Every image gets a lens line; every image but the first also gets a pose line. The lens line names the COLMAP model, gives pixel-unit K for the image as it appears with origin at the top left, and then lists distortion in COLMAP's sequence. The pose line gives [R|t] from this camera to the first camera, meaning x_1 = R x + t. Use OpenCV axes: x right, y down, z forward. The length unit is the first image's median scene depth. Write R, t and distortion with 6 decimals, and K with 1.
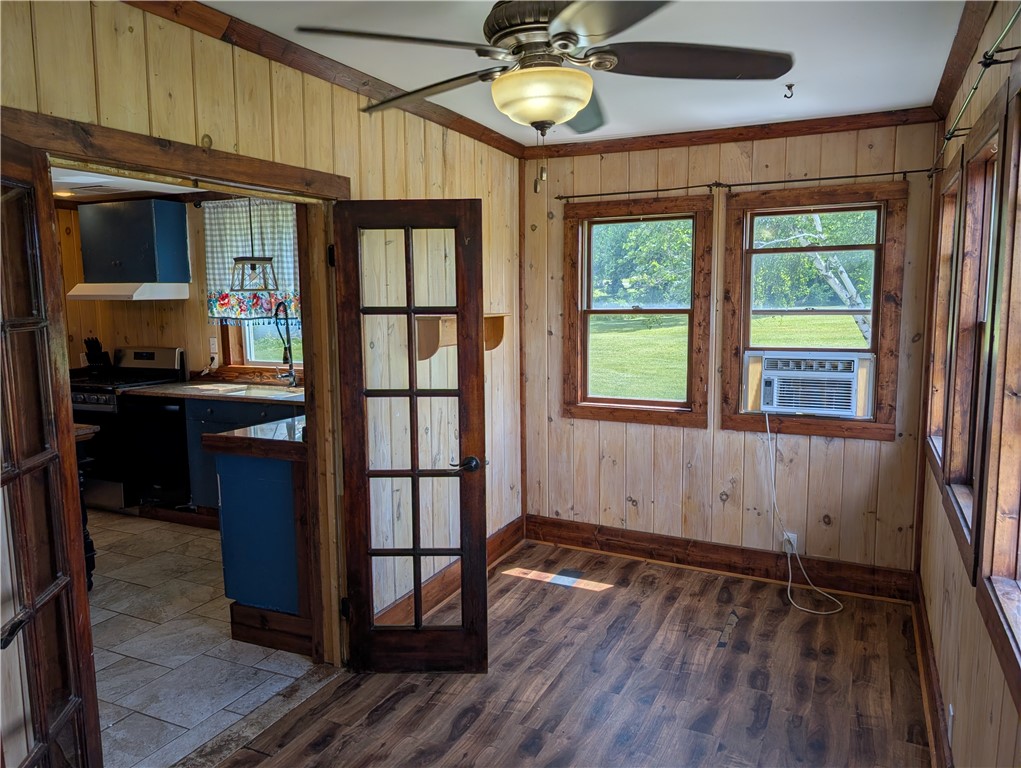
lens RADIAL K [[731.2, 0, 503.8], [0, 731.2, 382.3], [0, 0, 1]] dist [0.016000, -0.020291]
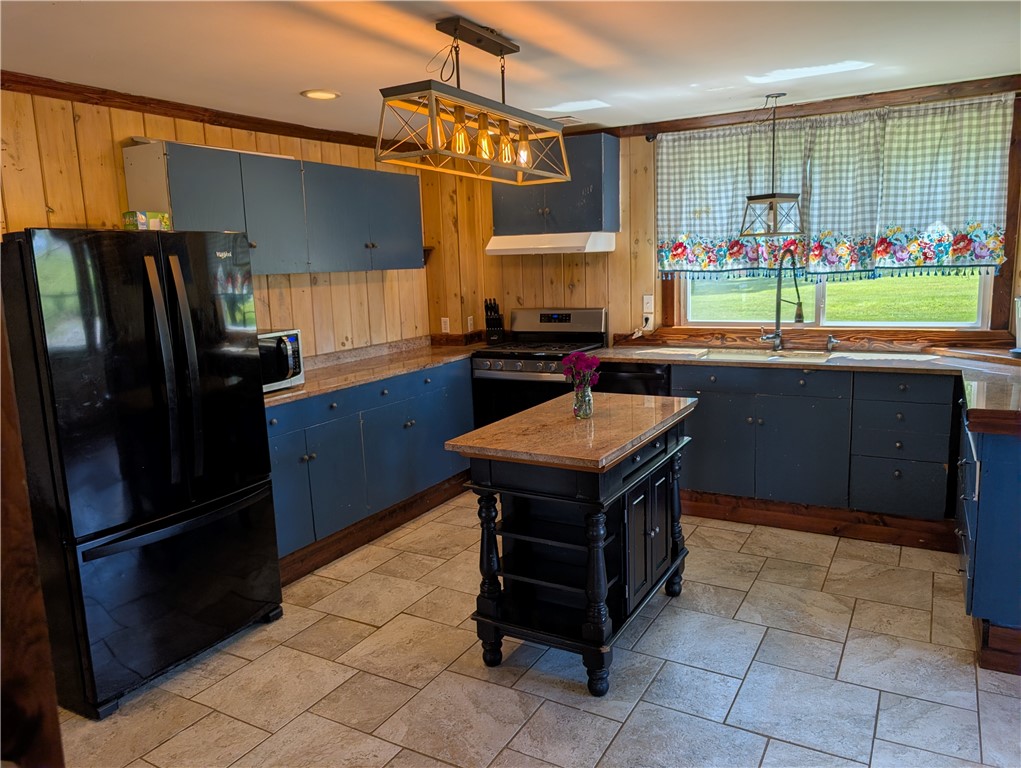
lens RADIAL K [[731.2, 0, 510.8], [0, 731.2, 384.1], [0, 0, 1]] dist [0.016000, -0.020291]
pose [[0.997631, -0.008719, -0.068241, -0.527305], [0.012024, 0.998766, 0.048177, 0.000887], [0.067737, -0.048884, 0.996505, 0.125610]]
